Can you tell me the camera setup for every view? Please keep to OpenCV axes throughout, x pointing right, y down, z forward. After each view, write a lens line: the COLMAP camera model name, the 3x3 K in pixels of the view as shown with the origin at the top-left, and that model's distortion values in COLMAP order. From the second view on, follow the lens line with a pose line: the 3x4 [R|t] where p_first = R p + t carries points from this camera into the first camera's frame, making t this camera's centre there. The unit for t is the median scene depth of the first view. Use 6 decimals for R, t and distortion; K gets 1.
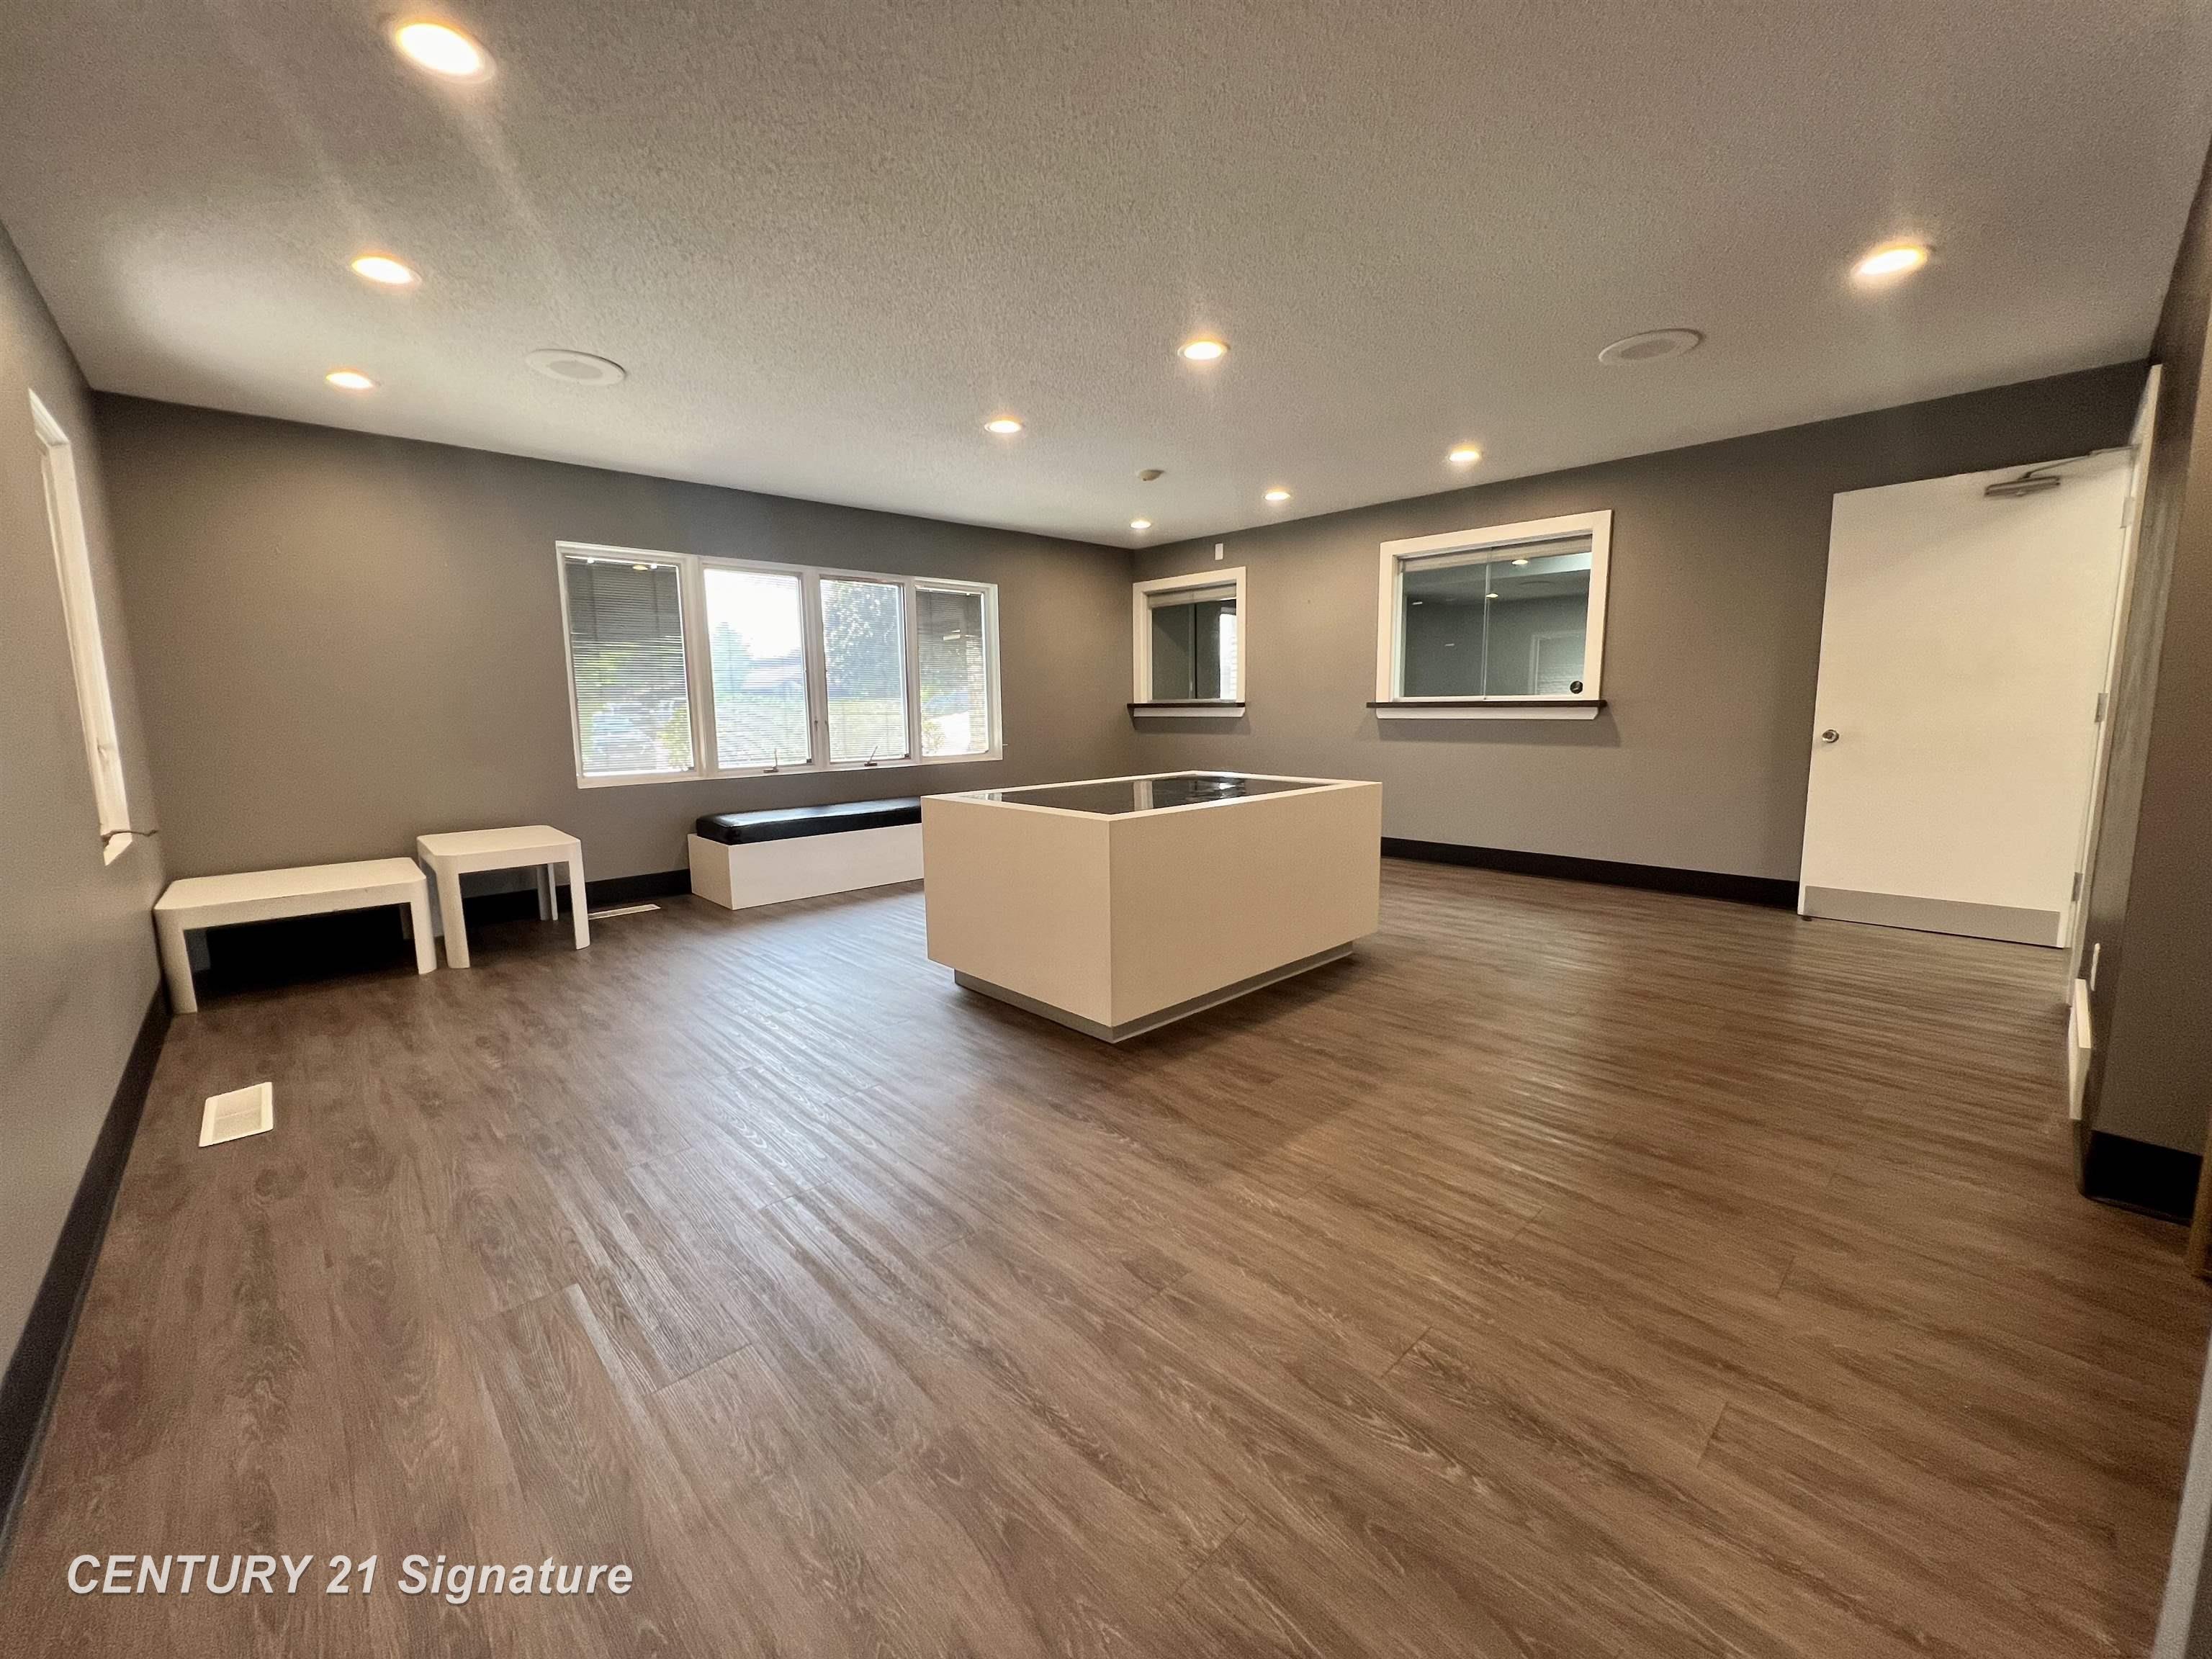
lens RADIAL K [[891.5, 0, 1105.7], [0, 891.5, 825.1], [0, 0, 1]] dist [-0.015531, -0.000023]
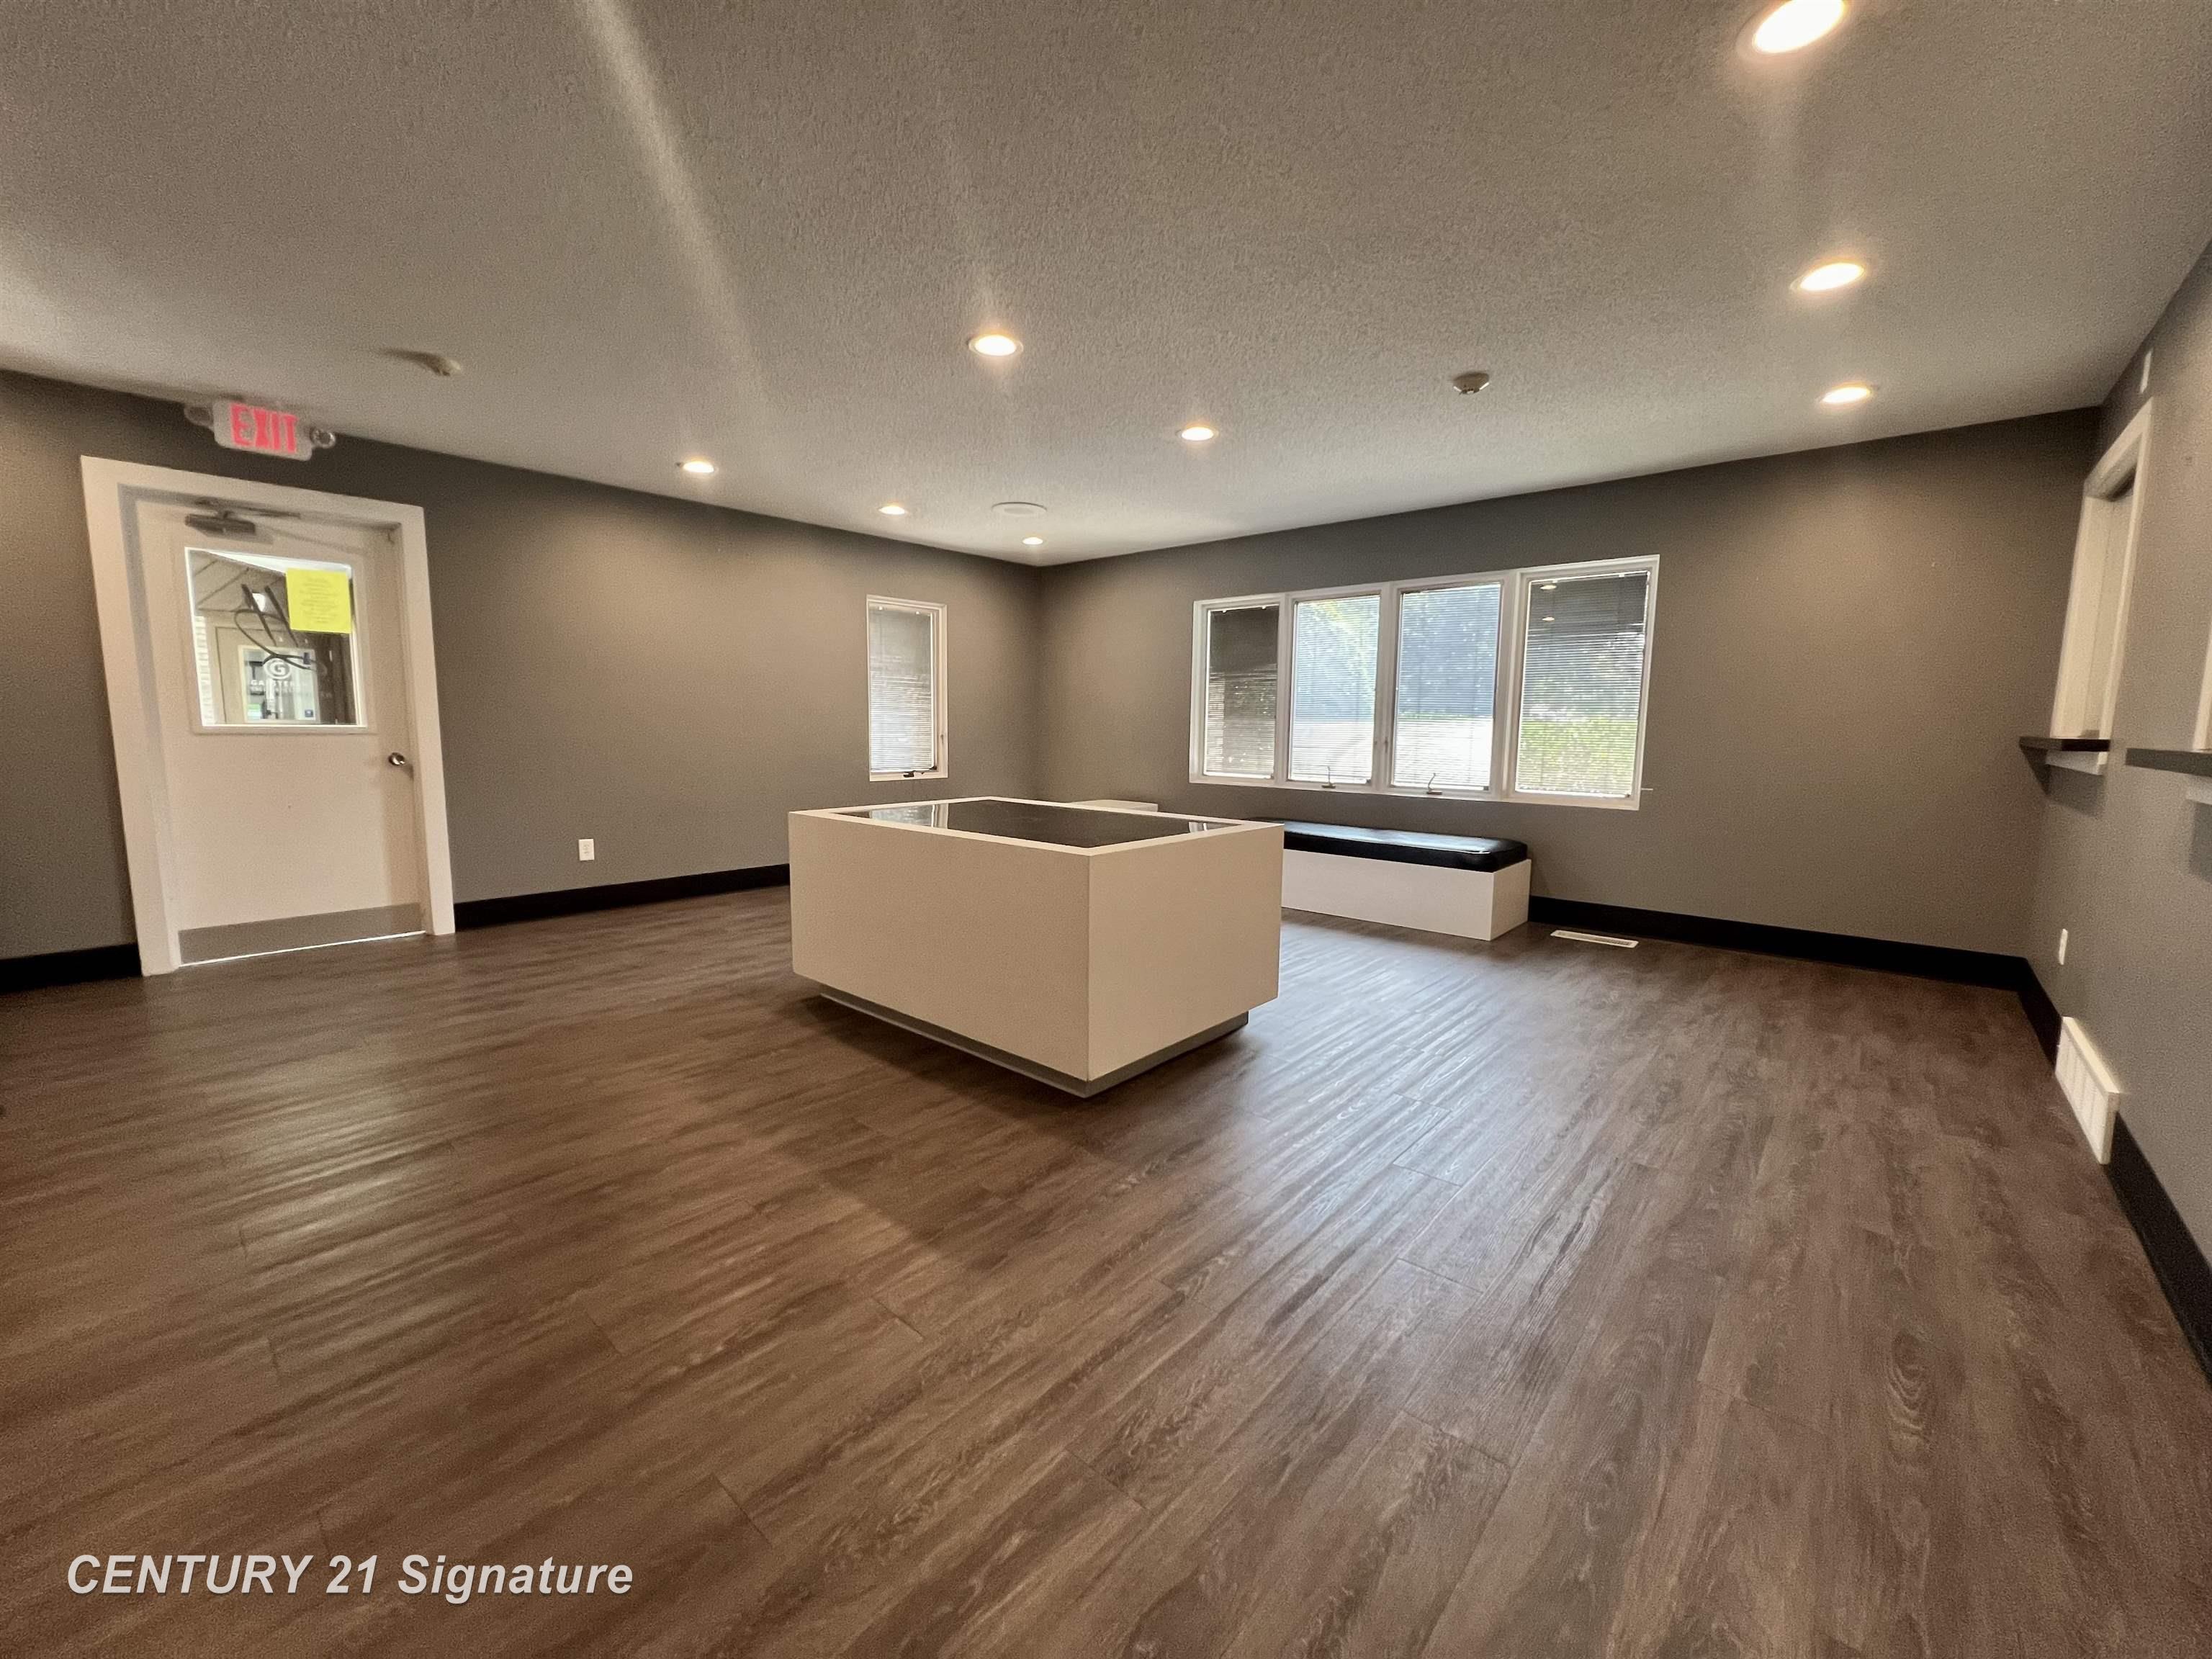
lens RADIAL K [[891.5, 0, 1102.7], [0, 891.5, 834.2], [0, 0, 1]] dist [-0.015531, -0.000023]
pose [[0.083157, 0.137921, -0.986946, 0.697060], [-0.143736, 0.981680, 0.125074, -0.107208], [0.986116, 0.131459, 0.101458, 0.690966]]
